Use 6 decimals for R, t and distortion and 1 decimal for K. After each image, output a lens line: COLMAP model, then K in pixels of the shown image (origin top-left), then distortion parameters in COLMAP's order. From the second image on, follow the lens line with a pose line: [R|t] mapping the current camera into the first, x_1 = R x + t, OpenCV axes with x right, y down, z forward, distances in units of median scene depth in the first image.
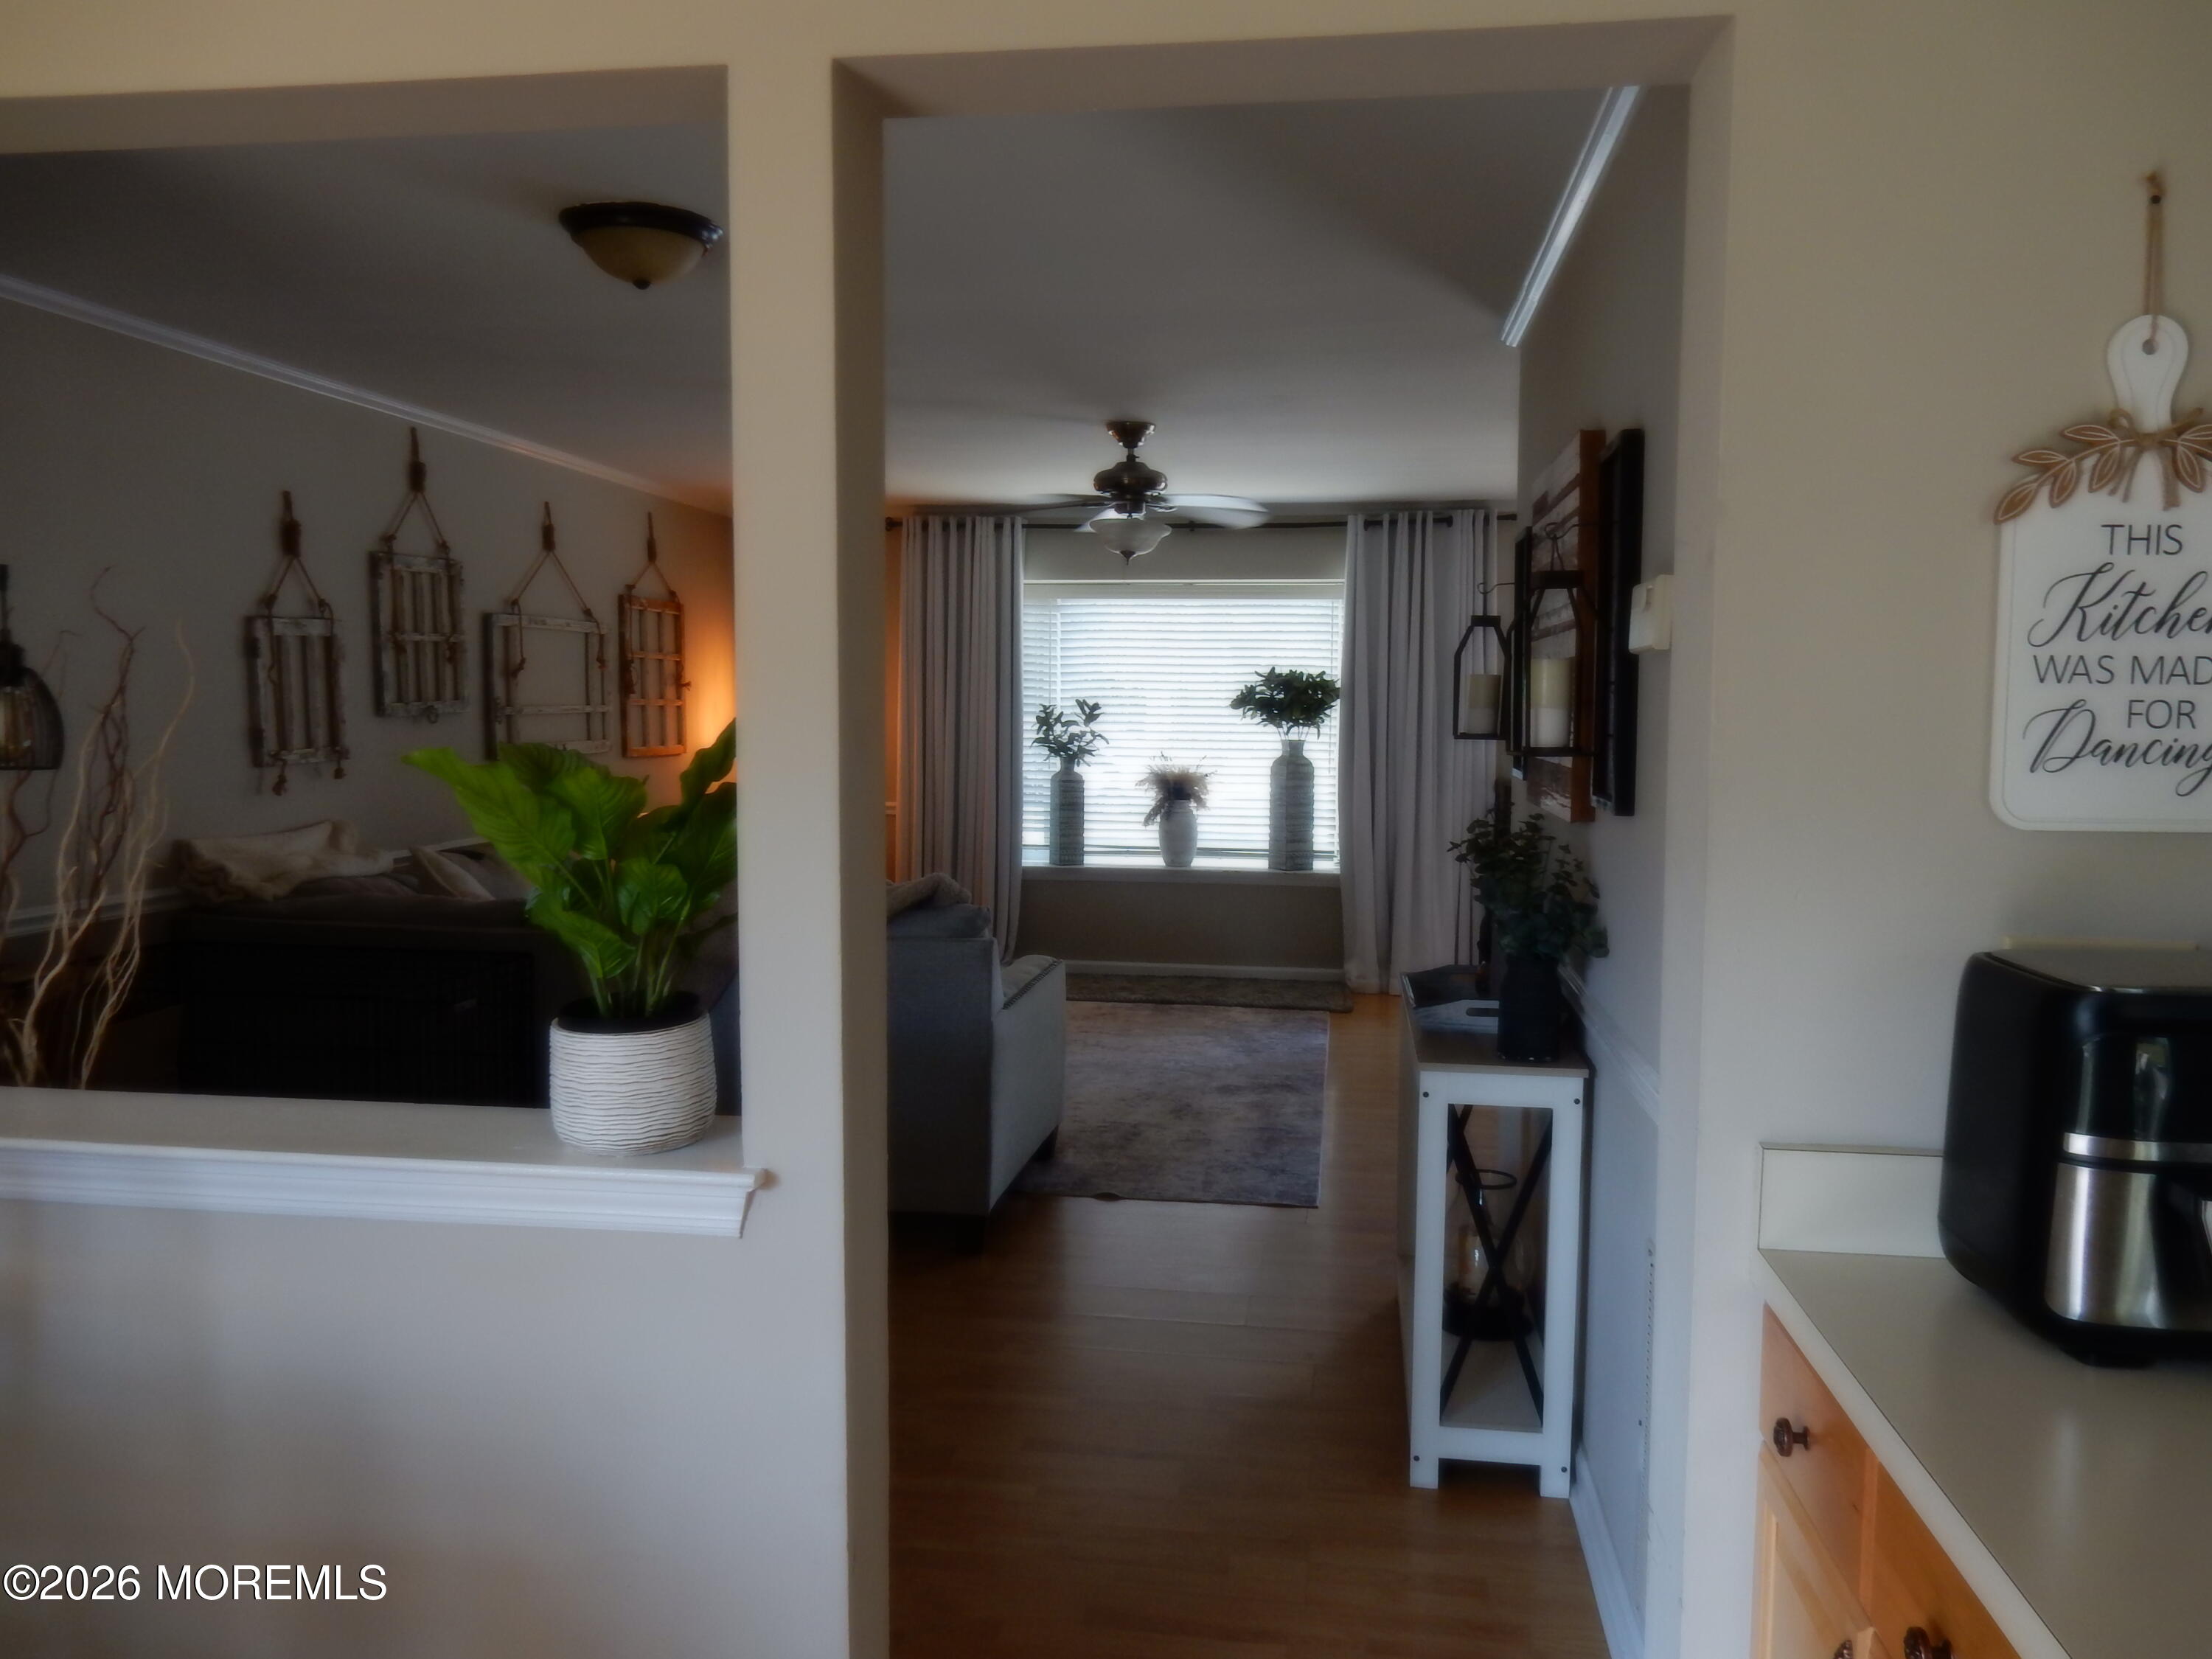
lens RADIAL K [[1605.9, 0, 1100.2], [0, 1605.9, 810.6], [0, 0, 1]] dist [-0.009501, 0.004764]
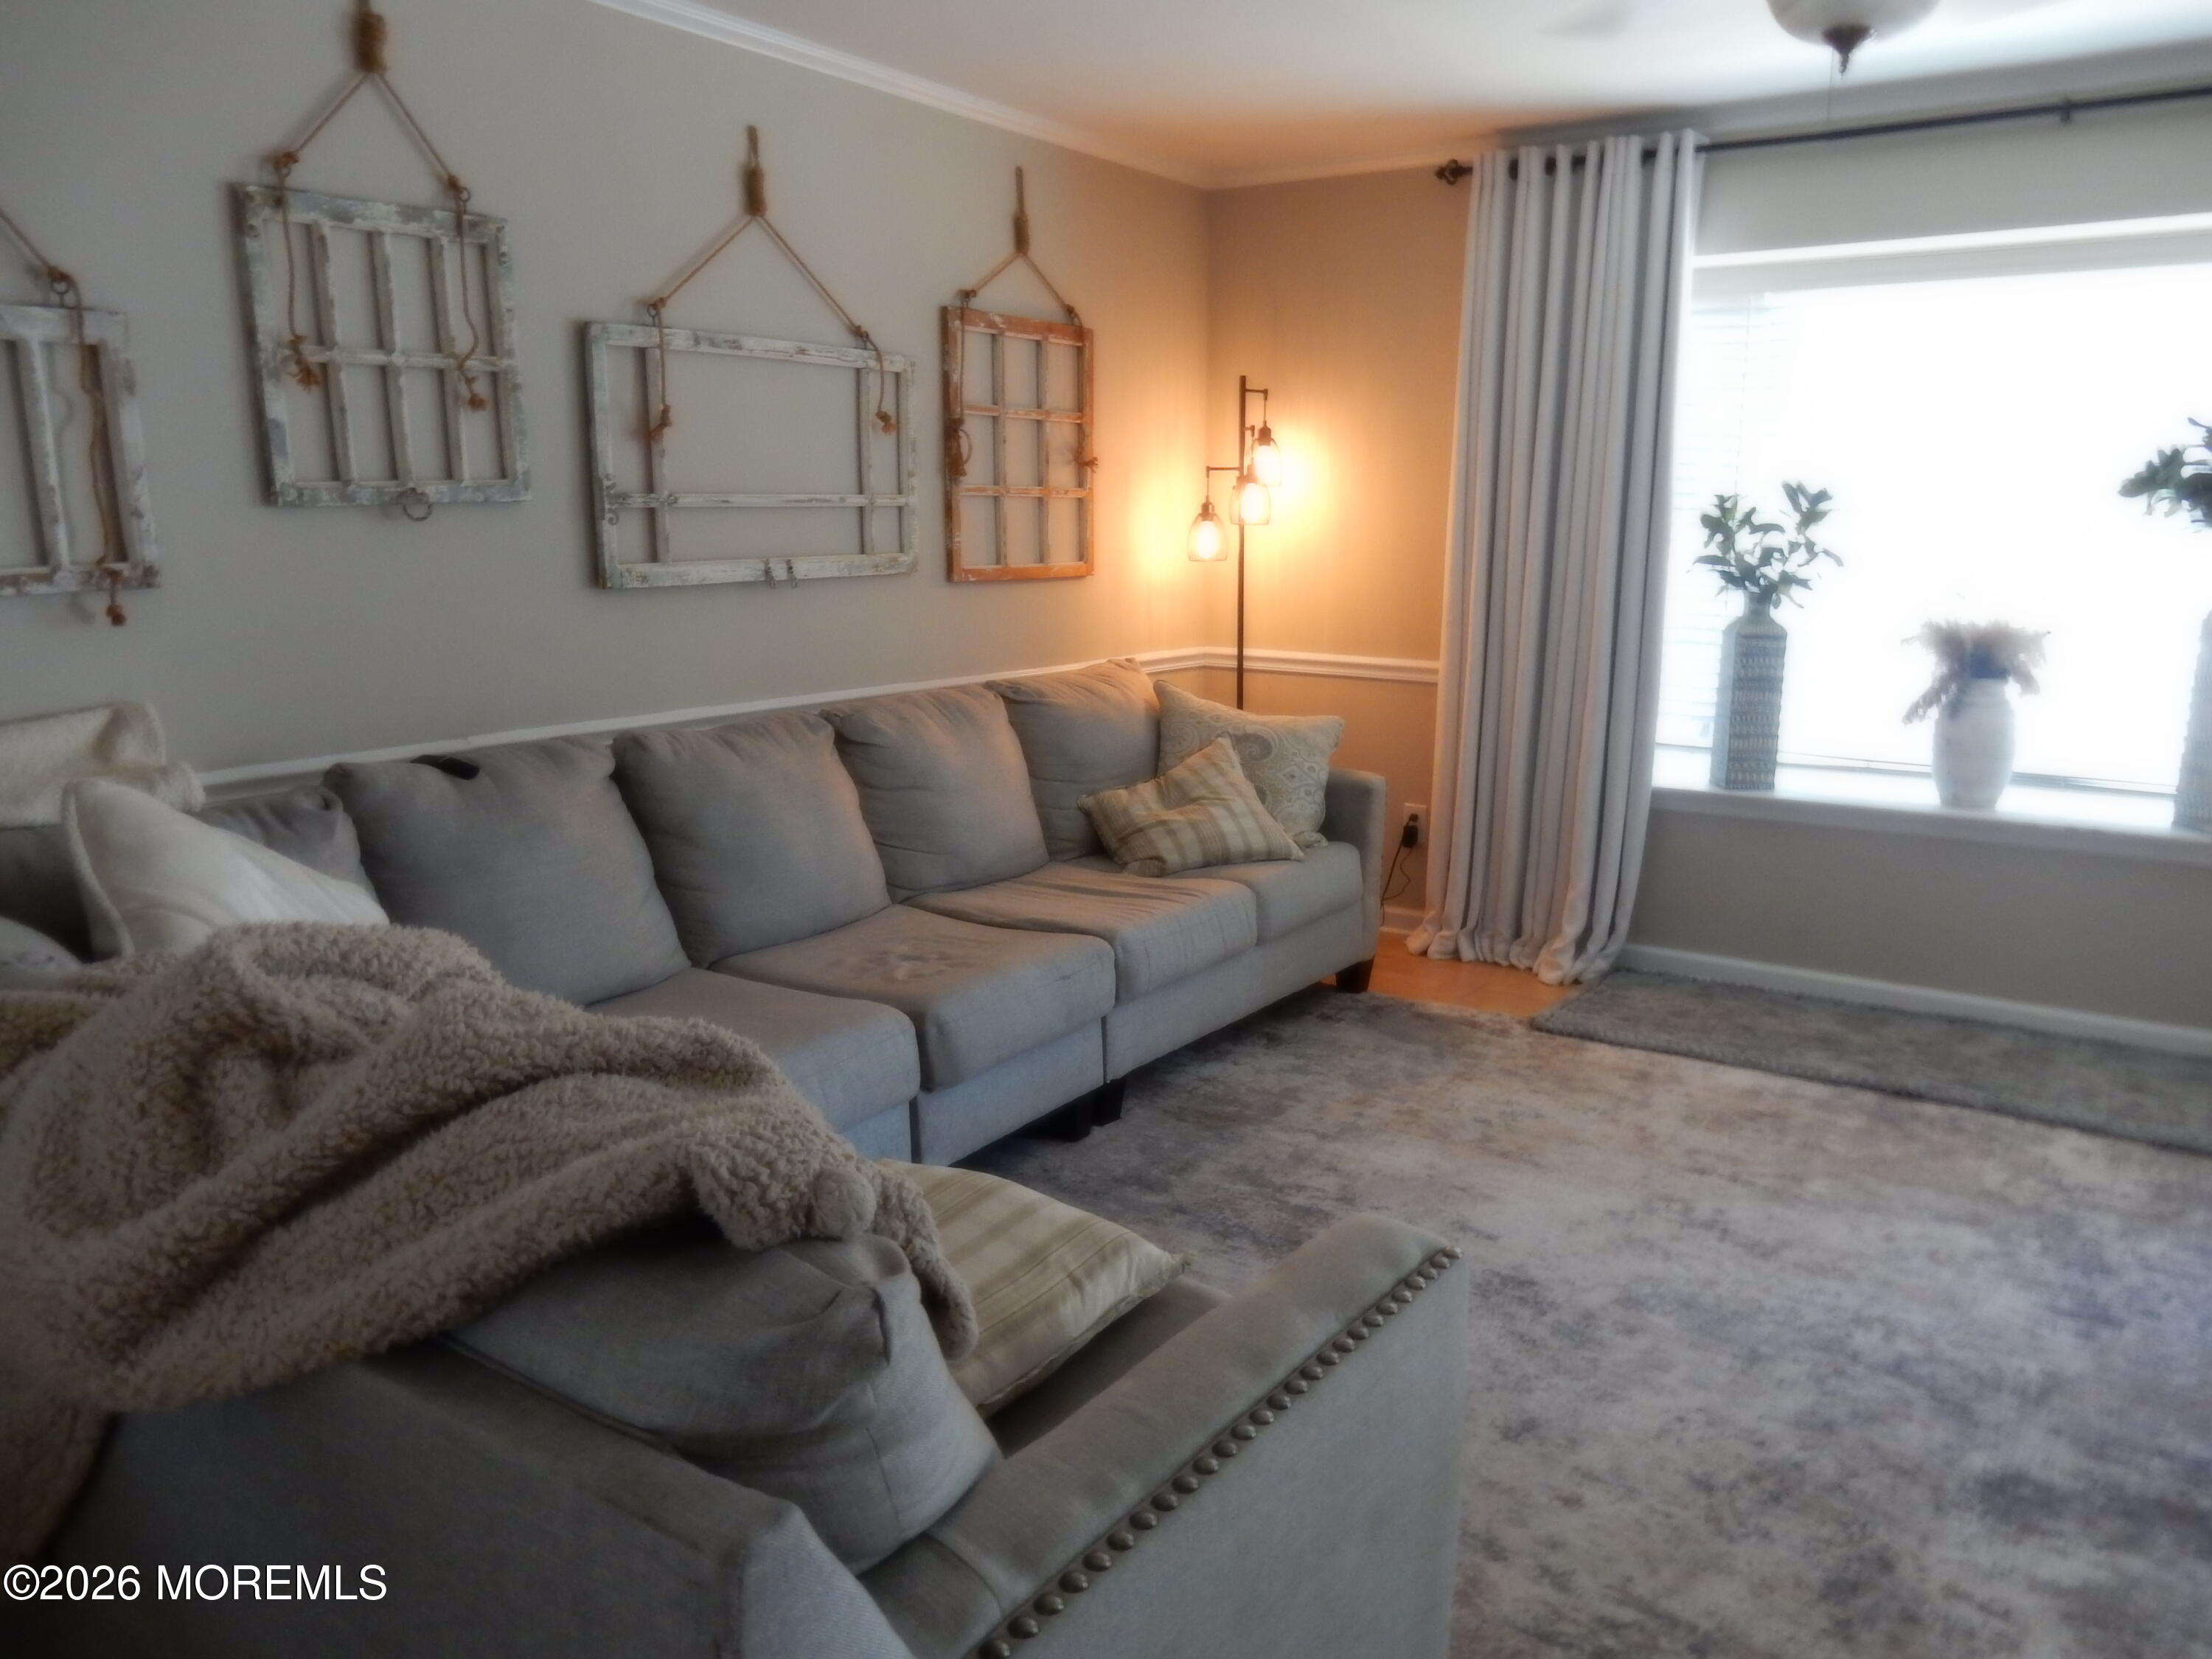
lens RADIAL K [[1605.9, 0, 1115.9], [0, 1605.9, 826.4], [0, 0, 1]] dist [-0.009501, 0.004764]
pose [[0.894671, 0.081871, -0.439159, 0.033668], [-0.026812, 0.991132, 0.130150, -0.021510], [0.445920, -0.104667, 0.888932, 0.461338]]
